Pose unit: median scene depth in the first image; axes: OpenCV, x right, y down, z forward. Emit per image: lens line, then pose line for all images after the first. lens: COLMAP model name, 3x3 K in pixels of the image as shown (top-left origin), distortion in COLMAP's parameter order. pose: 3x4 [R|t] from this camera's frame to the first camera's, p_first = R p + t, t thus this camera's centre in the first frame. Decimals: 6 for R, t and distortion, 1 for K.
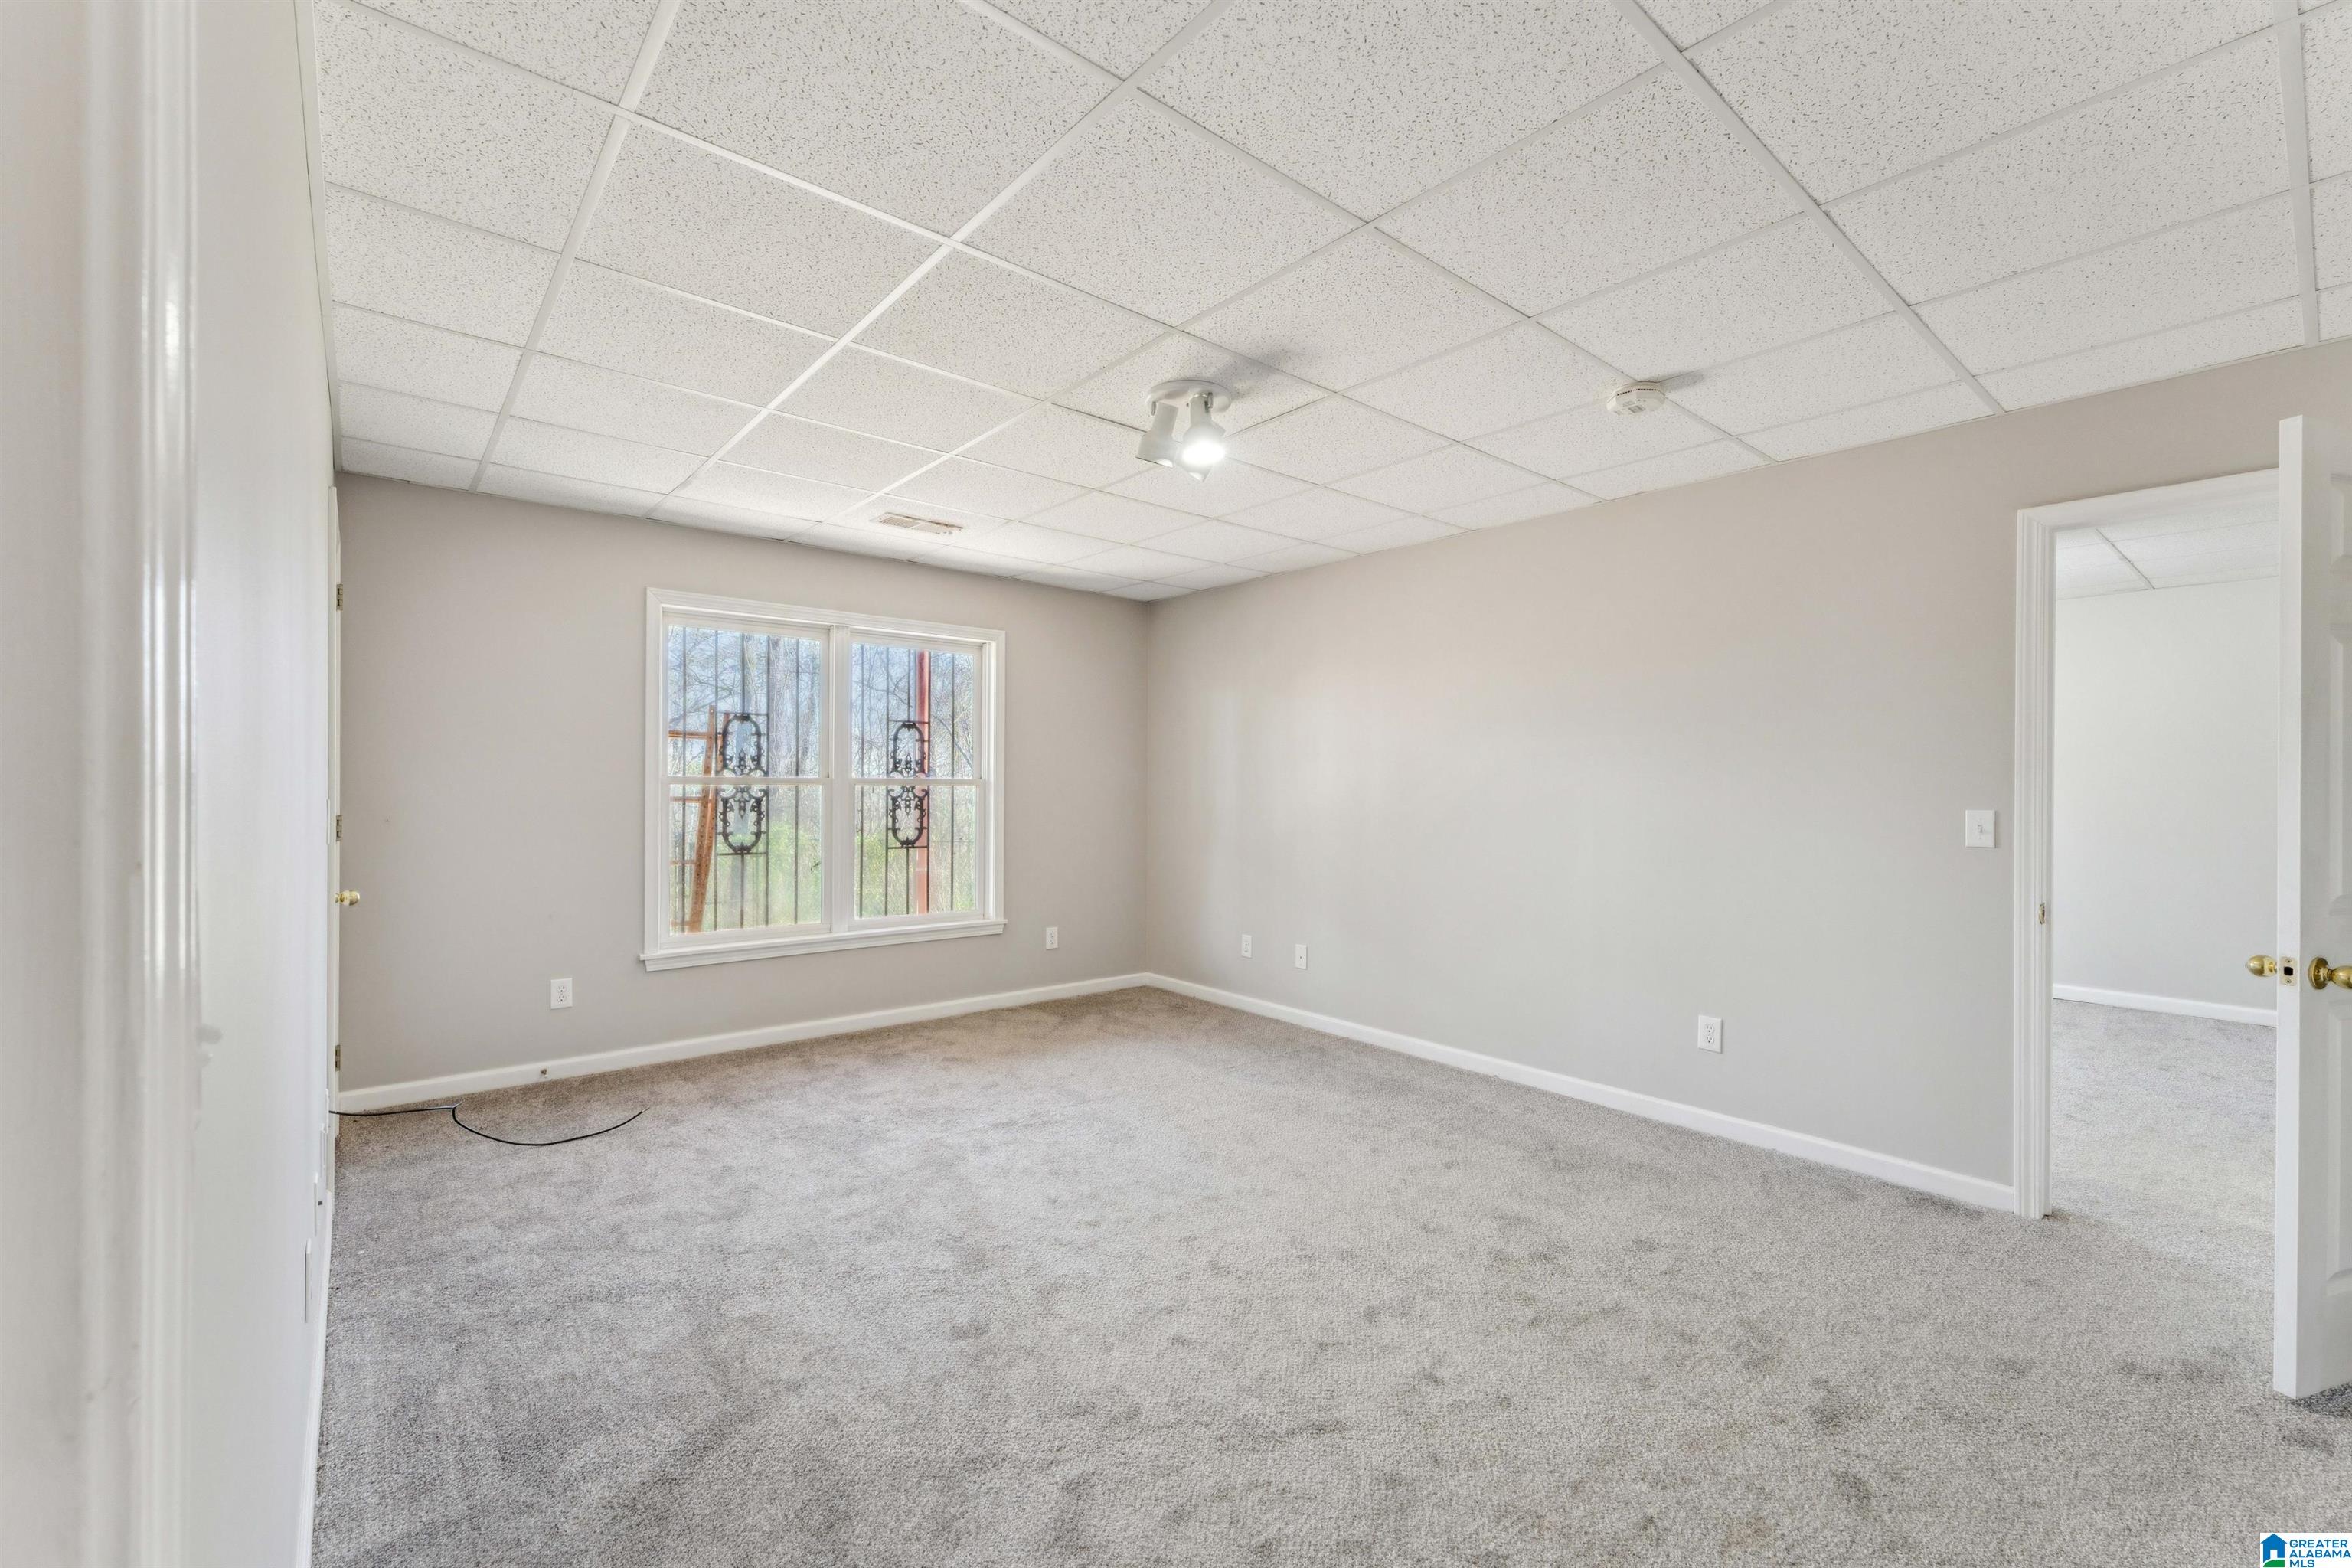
lens RADIAL K [[970.2, 0, 1176.0], [0, 970.2, 784.0], [0, 0, 1]] dist [0.014150, -0.000108]
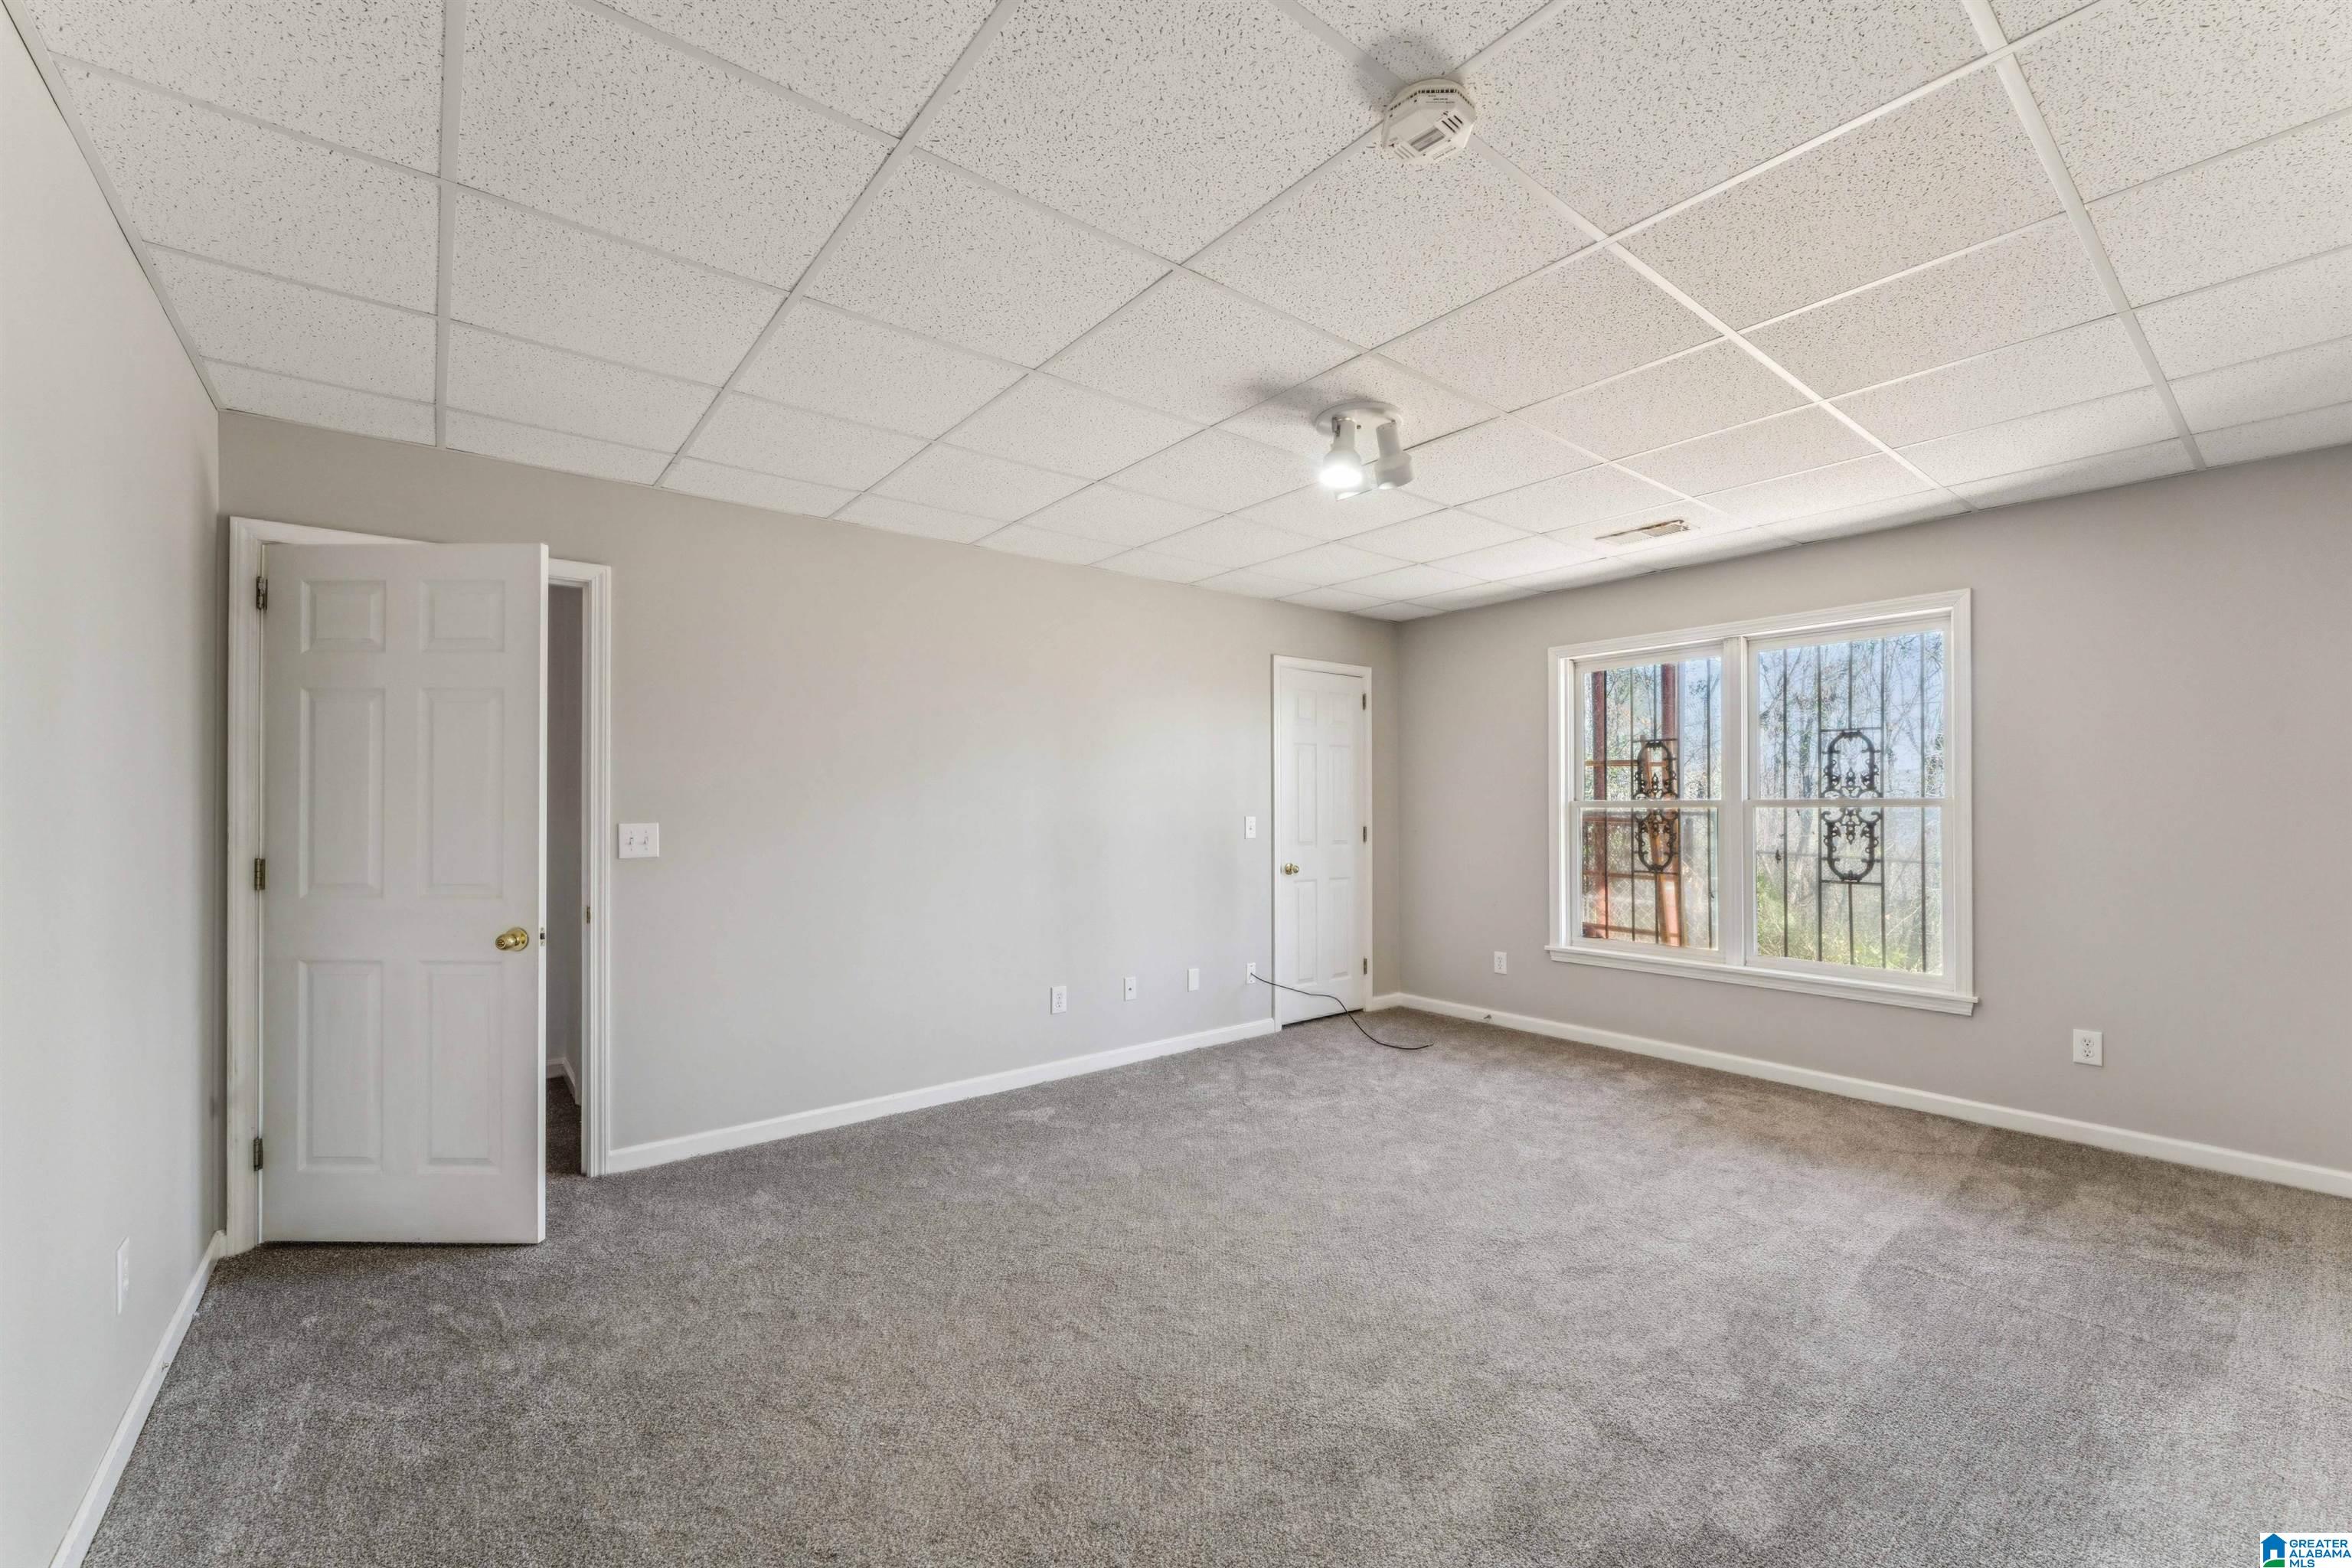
lens RADIAL K [[943.8, 0, 1165.5], [0, 943.8, 803.0], [0, 0, 1]] dist [-0.003708, 0.000450]
pose [[-0.035748, -0.011295, -0.999297, 0.543104], [0.005497, 0.999919, -0.011498, 0.004225], [0.999346, -0.005904, -0.035683, 0.456889]]
